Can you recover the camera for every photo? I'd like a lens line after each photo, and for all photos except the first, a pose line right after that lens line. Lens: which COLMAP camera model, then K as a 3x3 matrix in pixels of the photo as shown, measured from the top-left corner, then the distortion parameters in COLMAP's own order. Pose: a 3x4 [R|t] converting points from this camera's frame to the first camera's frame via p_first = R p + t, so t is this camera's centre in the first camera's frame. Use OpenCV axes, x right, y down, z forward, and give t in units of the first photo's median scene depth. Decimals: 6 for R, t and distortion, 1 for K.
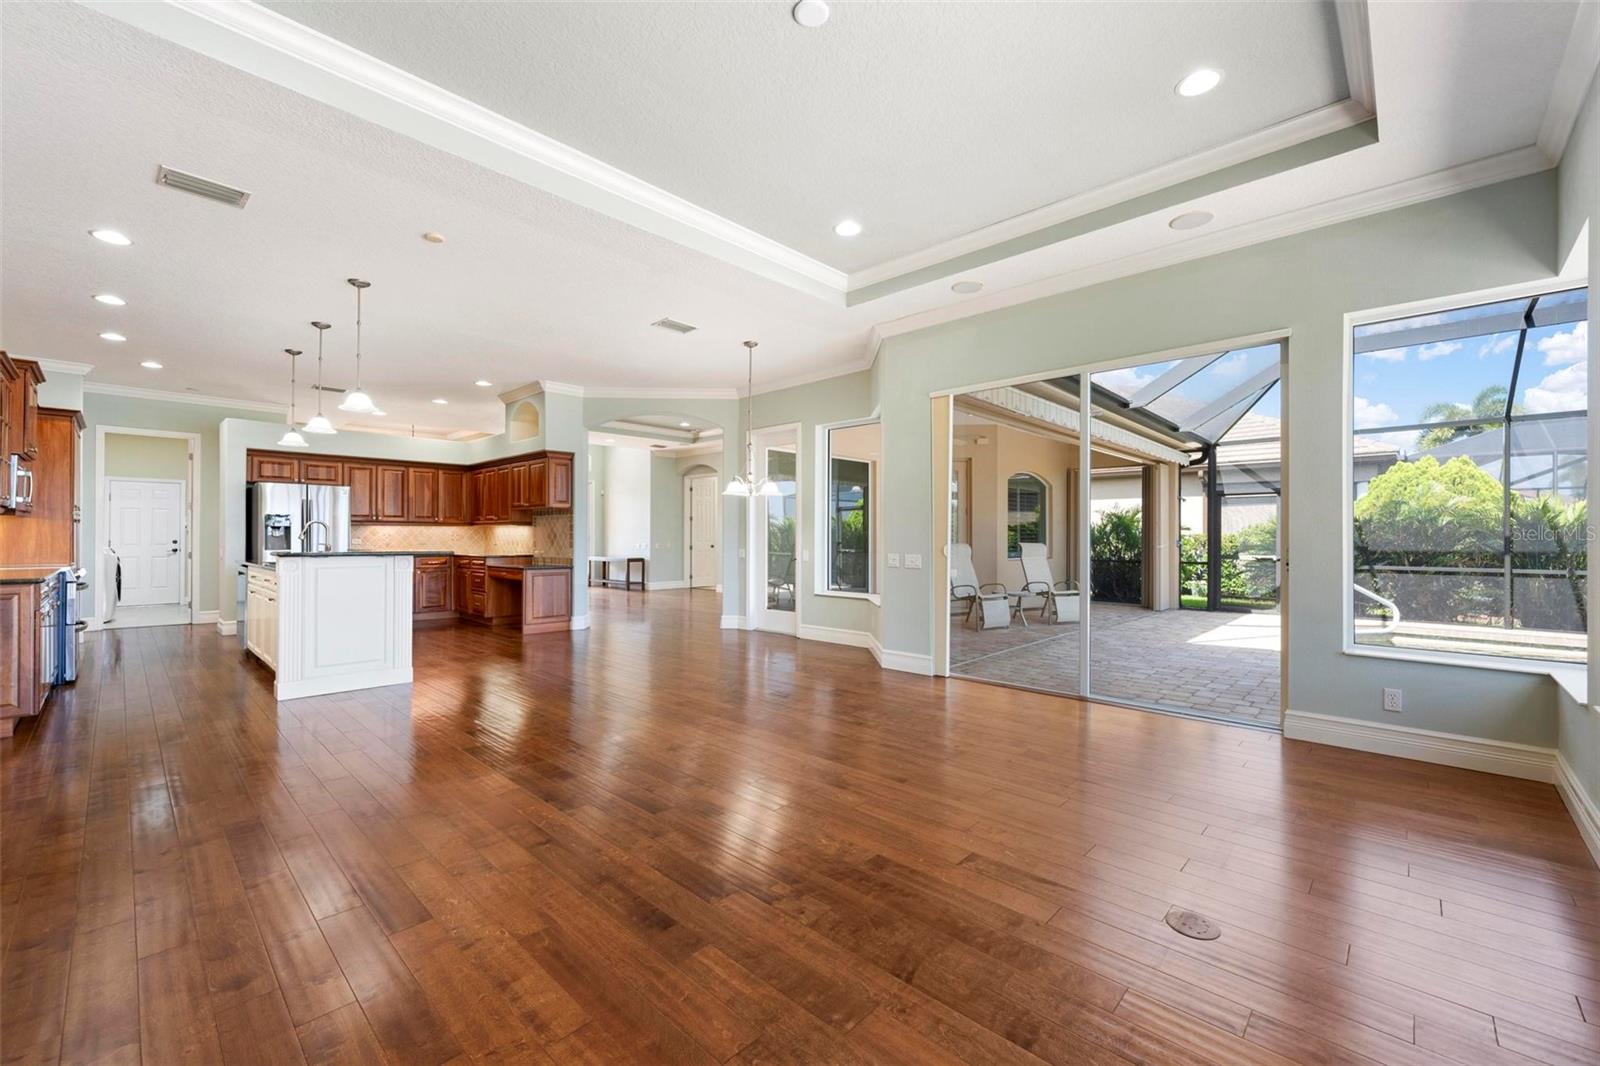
lens RADIAL K [[649.2, 0, 803.4], [0, 649.2, 532.3], [0, 0, 1]] dist [-0.001537, -0.000450]
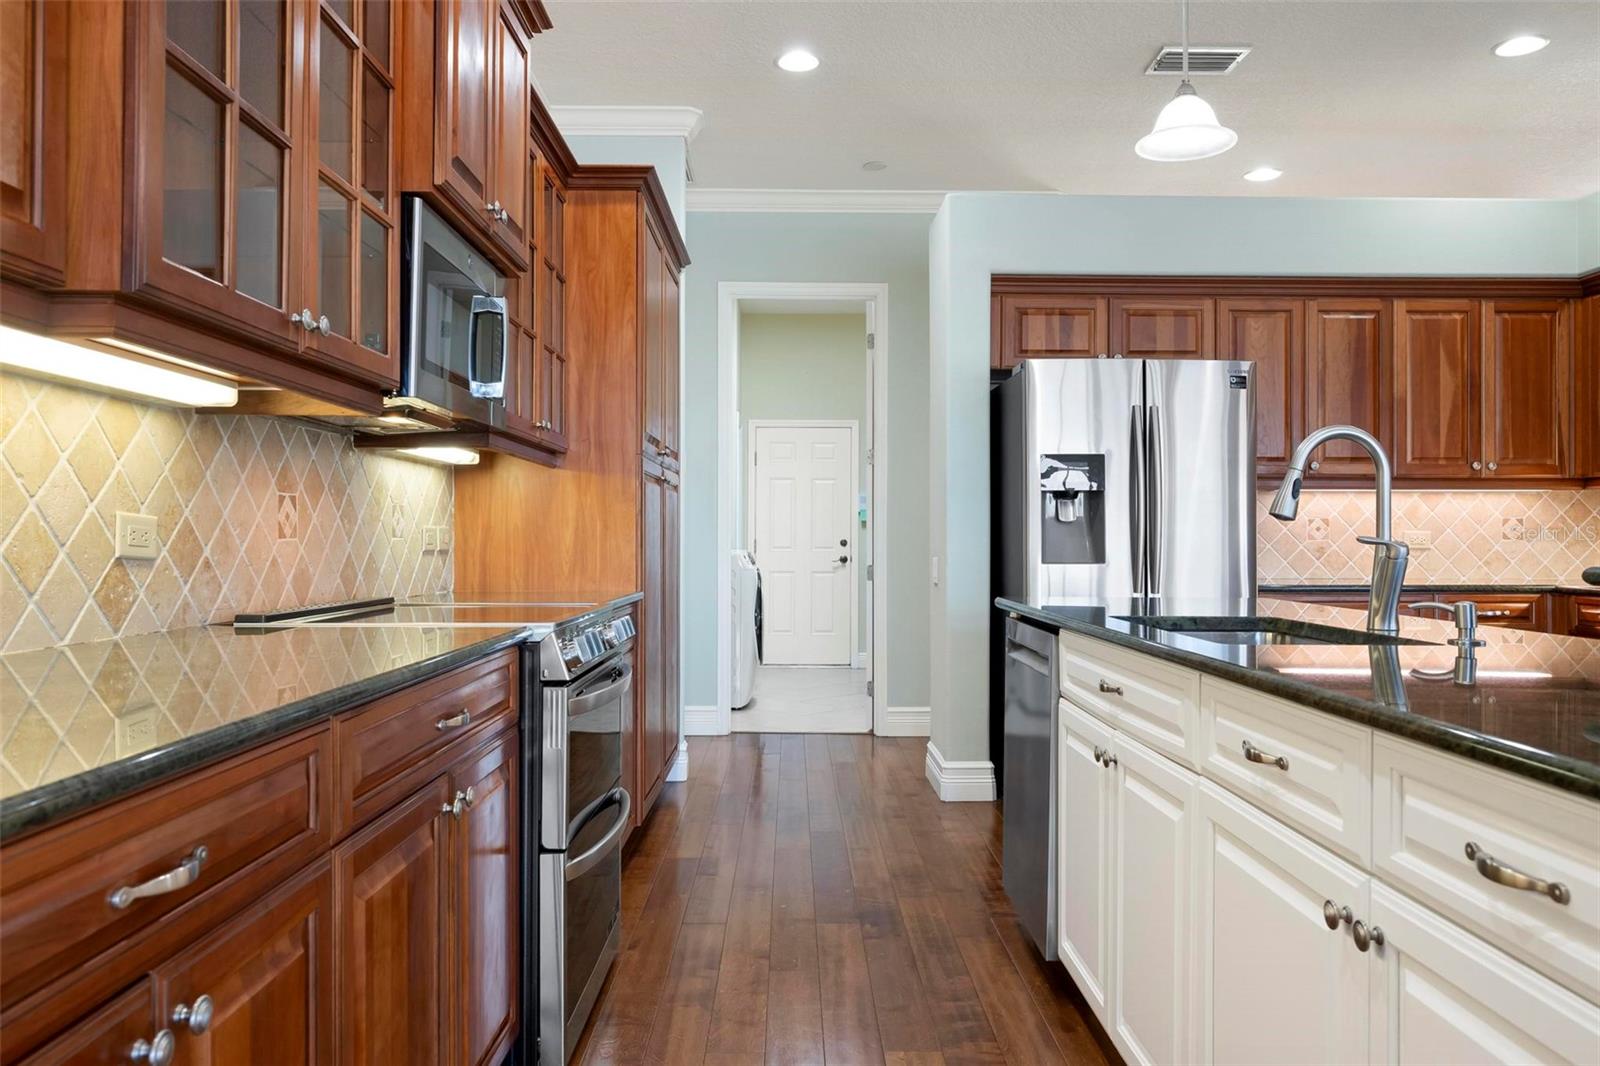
lens RADIAL K [[1139.8, 0, 800.0], [0, 1139.8, 533.0], [0, 0, 1]] dist [-0.001138, -0.000293]
pose [[0.691374, -0.004501, -0.722483, -0.460613], [0.003535, 0.999990, -0.002847, 0.012331], [0.722489, -0.000585, 0.691383, 0.472889]]
